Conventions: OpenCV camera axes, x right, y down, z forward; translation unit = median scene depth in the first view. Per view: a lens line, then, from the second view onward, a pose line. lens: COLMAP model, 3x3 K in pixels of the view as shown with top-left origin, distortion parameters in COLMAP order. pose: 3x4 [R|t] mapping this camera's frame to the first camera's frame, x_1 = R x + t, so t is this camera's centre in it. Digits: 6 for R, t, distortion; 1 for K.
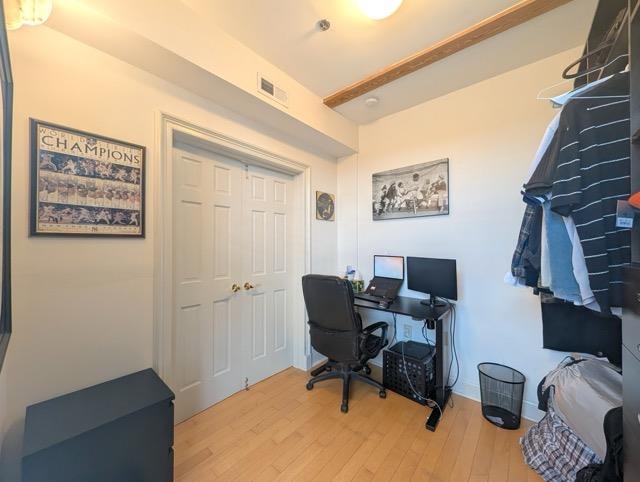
lens RADIAL K [[245.2, 0, 320.0], [0, 245.2, 241.0], [0, 0, 1]] dist [0.000068, 0.000095]
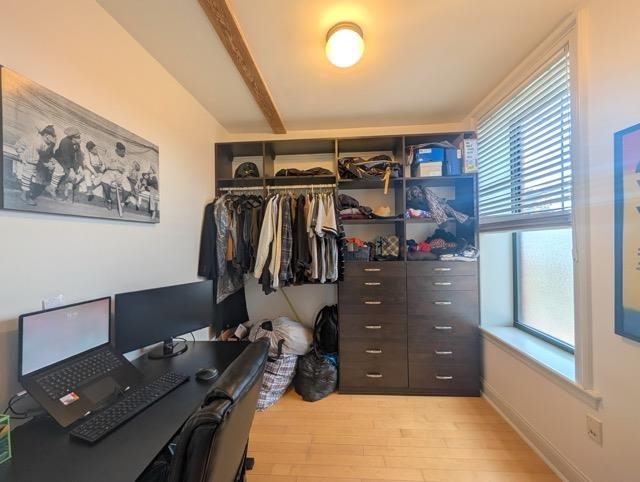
lens RADIAL K [[245.2, 0, 320.0], [0, 245.2, 241.0], [0, 0, 1]] dist [0.000068, 0.000095]
pose [[-0.589908, 0.014140, 0.807347, -0.428870], [0.003489, 0.999882, -0.014963, -0.054022], [-0.807463, -0.006010, -0.589887, 1.265890]]
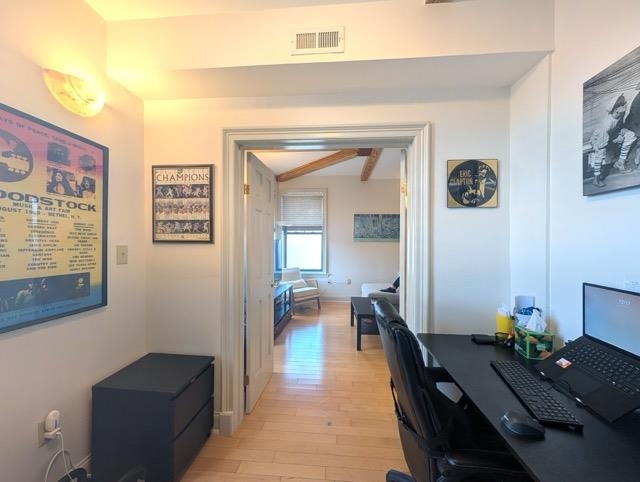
lens RADIAL K [[245.2, 0, 320.0], [0, 245.2, 241.0], [0, 0, 1]] dist [0.000068, 0.000095]
pose [[0.587936, 0.003169, -0.808902, 0.426914], [0.005854, 0.999949, 0.008173, -0.023877], [0.808887, -0.009541, 0.587887, 0.598245]]
